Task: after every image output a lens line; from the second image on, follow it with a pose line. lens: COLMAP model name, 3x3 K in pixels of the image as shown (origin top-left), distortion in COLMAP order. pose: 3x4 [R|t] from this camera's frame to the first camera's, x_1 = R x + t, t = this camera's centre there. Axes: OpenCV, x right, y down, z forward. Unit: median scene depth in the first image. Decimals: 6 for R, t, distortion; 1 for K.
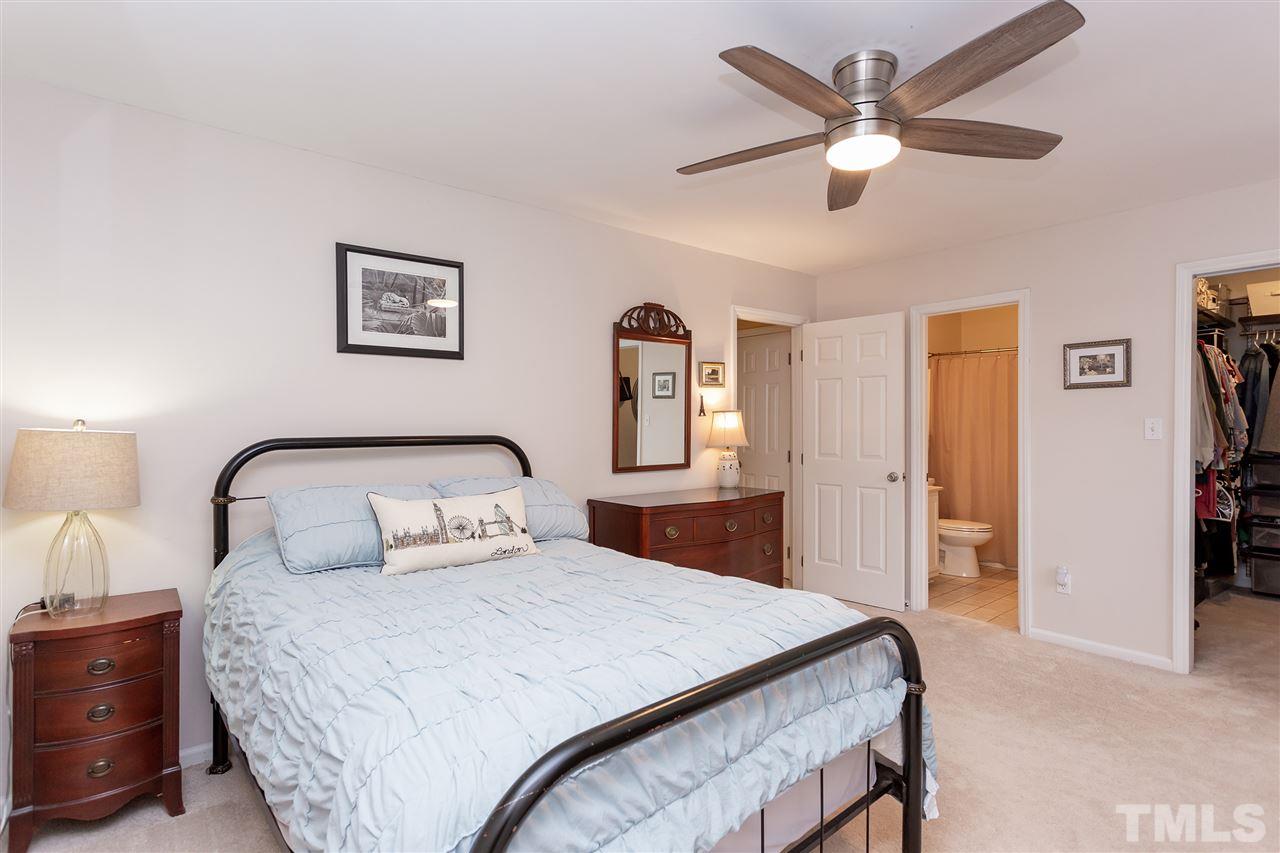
lens RADIAL K [[624.8, 0, 643.0], [0, 624.8, 430.7], [0, 0, 1]] dist [0.010163, 0.000348]
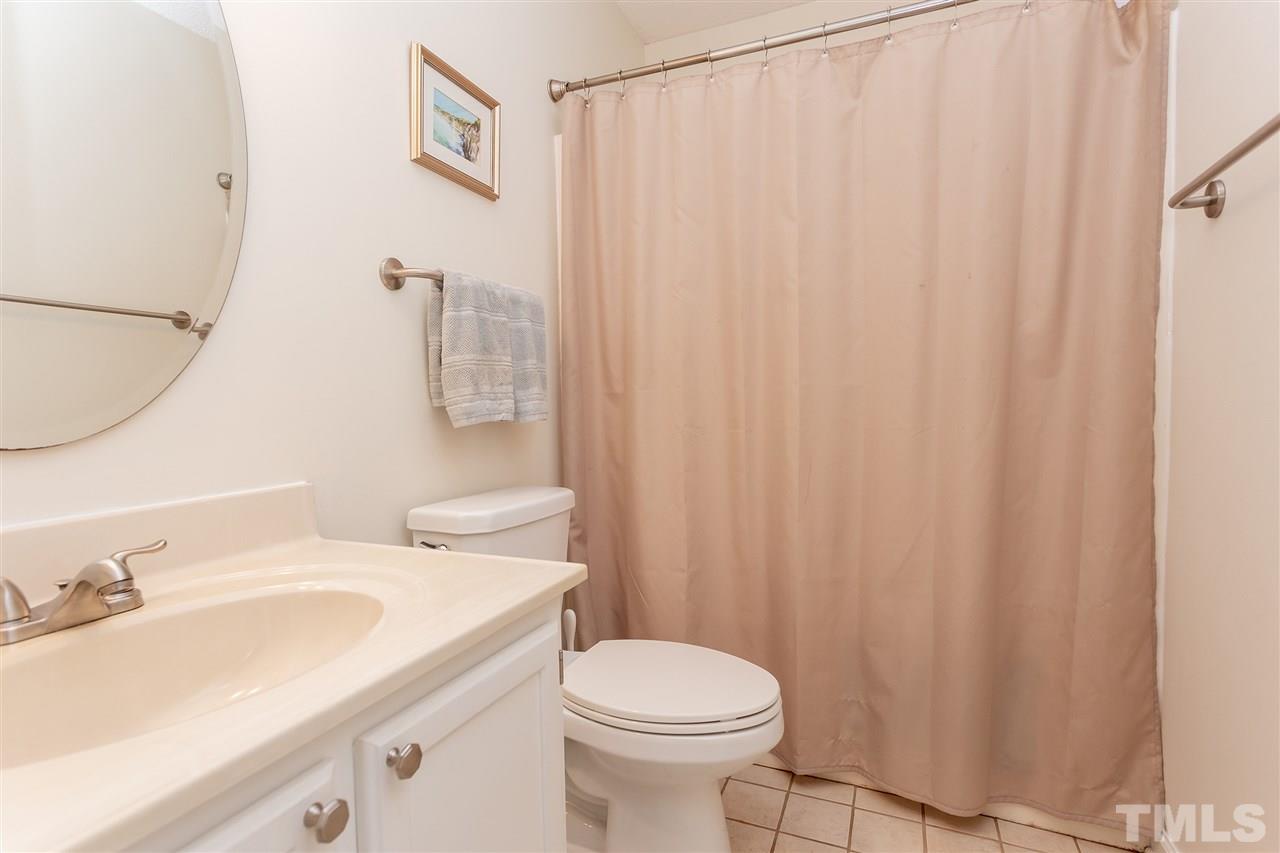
lens RADIAL K [[608.7, 0, 639.3], [0, 608.7, 430.6], [0, 0, 1]] dist [-0.000851, 0.000295]
pose [[0.889678, -0.019239, 0.456182, 0.491093], [0.010832, 0.999720, 0.021036, 0.057483], [-0.456459, -0.013774, 0.889638, 0.995690]]
